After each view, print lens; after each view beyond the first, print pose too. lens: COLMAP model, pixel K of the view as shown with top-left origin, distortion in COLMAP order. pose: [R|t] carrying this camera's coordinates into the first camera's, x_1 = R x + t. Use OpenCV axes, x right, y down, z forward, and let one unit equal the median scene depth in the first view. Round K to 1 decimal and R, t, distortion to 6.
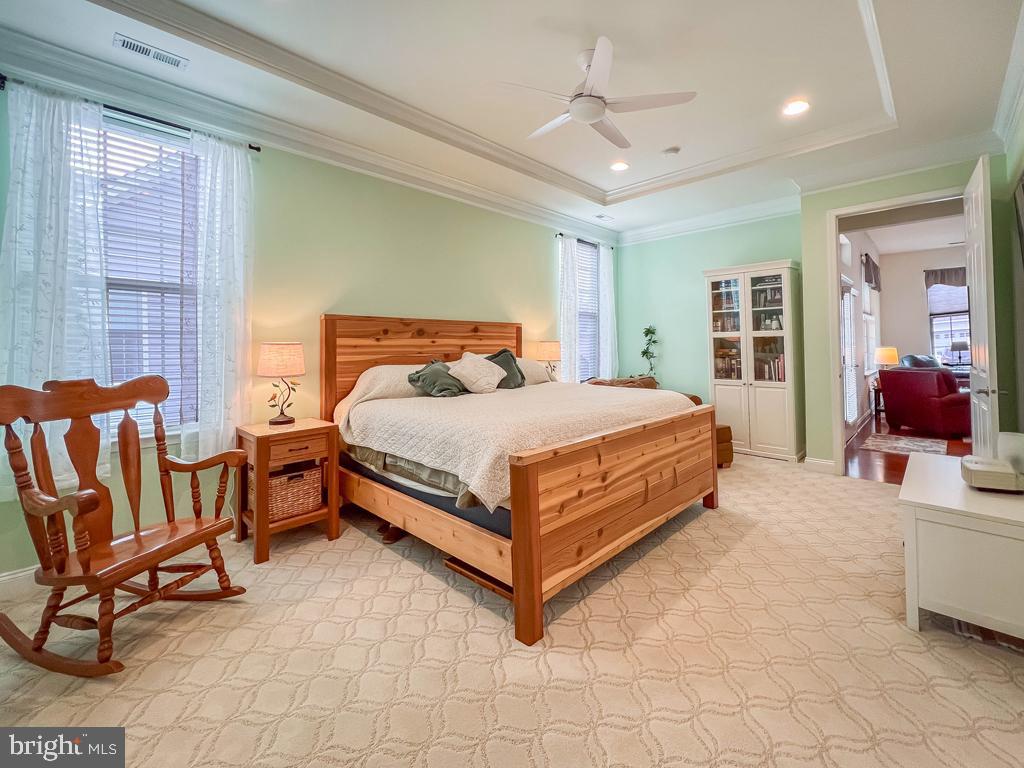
lens RADIAL K [[431.8, 0, 512.0], [0, 431.8, 384.0], [0, 0, 1]] dist [-0.001730, -0.000140]
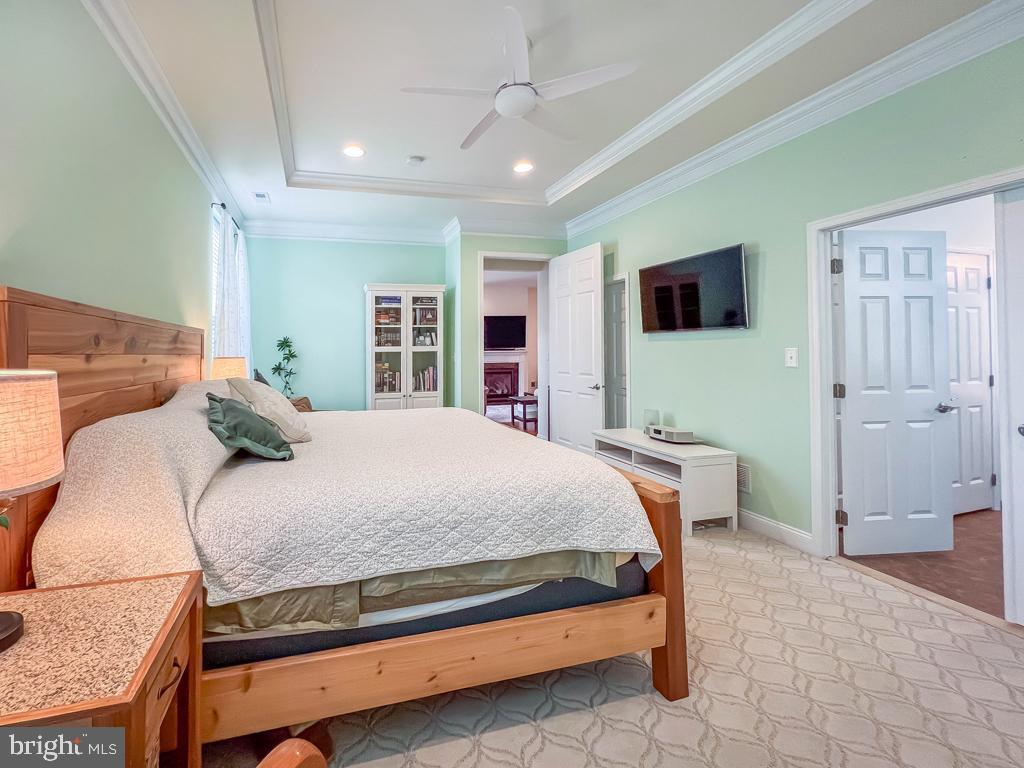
lens RADIAL K [[439.8, 0, 512.0], [0, 439.8, 384.0], [0, 0, 1]] dist [0.001747, 0.000097]
pose [[0.518820, -0.057429, 0.852953, -0.384276], [0.082850, 0.996422, 0.016694, -0.040163], [-0.850860, 0.062006, 0.521721, 0.338132]]
